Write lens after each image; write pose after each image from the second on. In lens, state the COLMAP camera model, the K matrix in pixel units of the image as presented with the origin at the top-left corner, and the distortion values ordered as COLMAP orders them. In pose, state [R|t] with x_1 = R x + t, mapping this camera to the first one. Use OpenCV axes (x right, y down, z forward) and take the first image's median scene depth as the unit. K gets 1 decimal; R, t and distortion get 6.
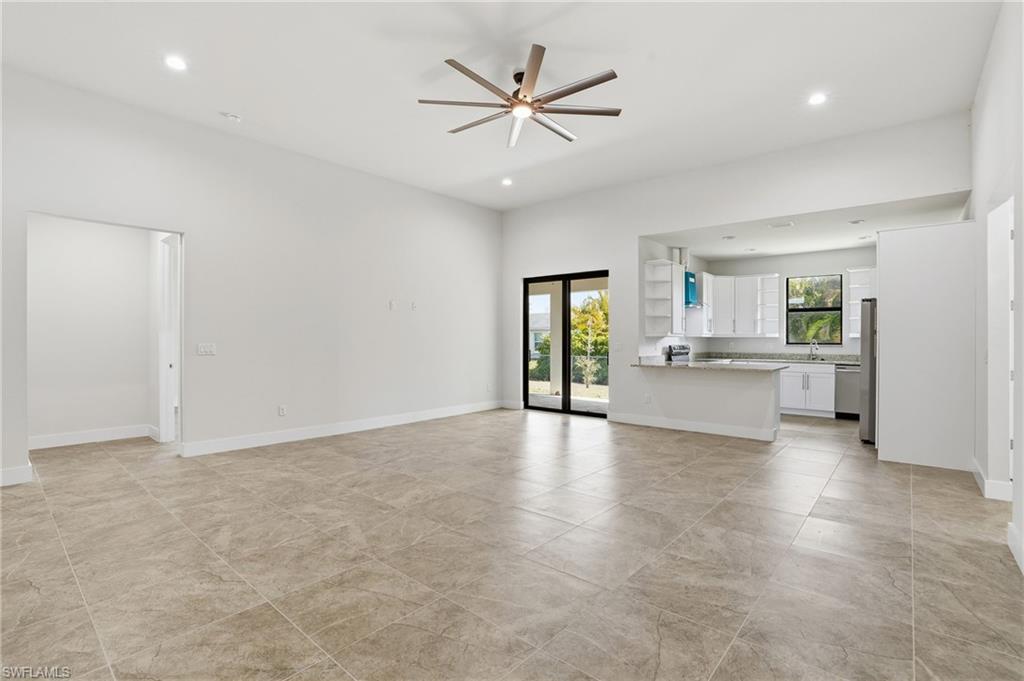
lens RADIAL K [[472.5, 0, 521.9], [0, 472.5, 339.2], [0, 0, 1]] dist [-0.065633, 0.021455]
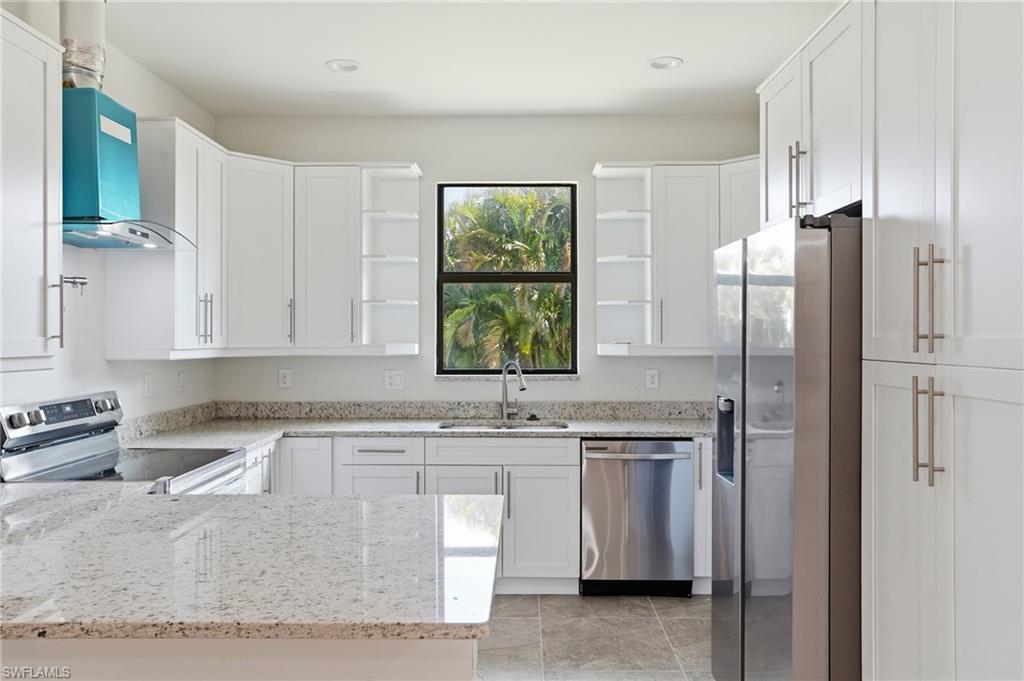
lens RADIAL K [[768.4, 0, 512.4], [0, 768.4, 341.1], [0, 0, 1]] dist [-0.005989, -0.002428]
pose [[0.777337, -0.005579, 0.629060, 0.288753], [0.002964, 0.999982, 0.005206, -0.019258], [-0.629077, -0.002182, 0.777340, 0.593967]]
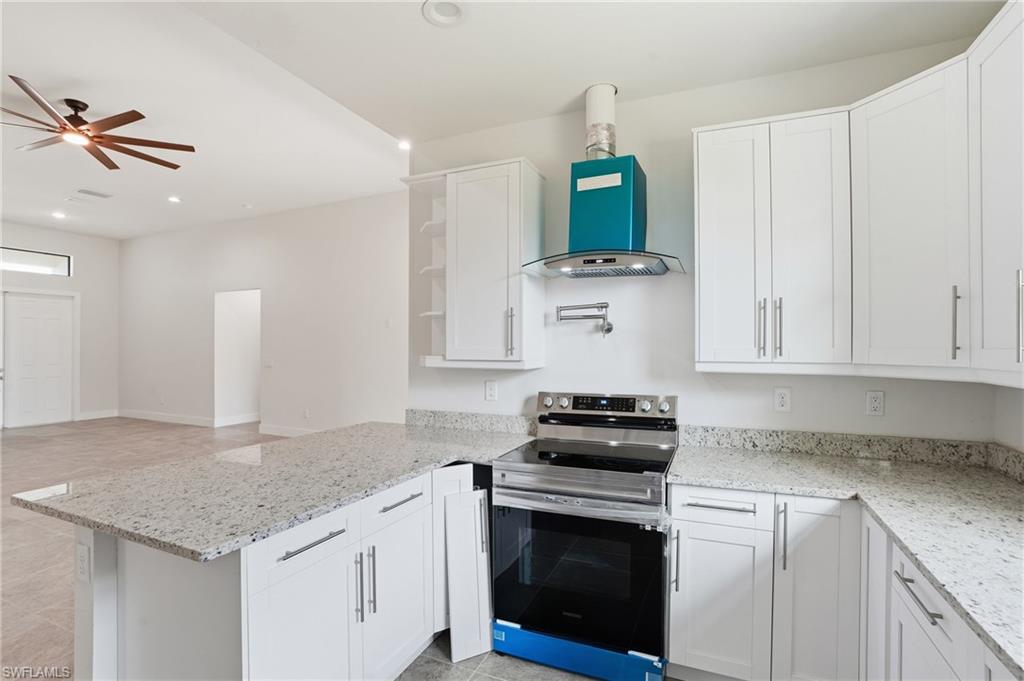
lens RADIAL K [[472.5, 0, 521.9], [0, 472.5, 339.2], [0, 0, 1]] dist [-0.065633, 0.021455]
pose [[0.288008, -0.012196, -0.957550, 0.675710], [-0.002220, 0.999908, -0.013403, -0.021788], [0.957625, 0.005986, 0.287954, 0.916483]]
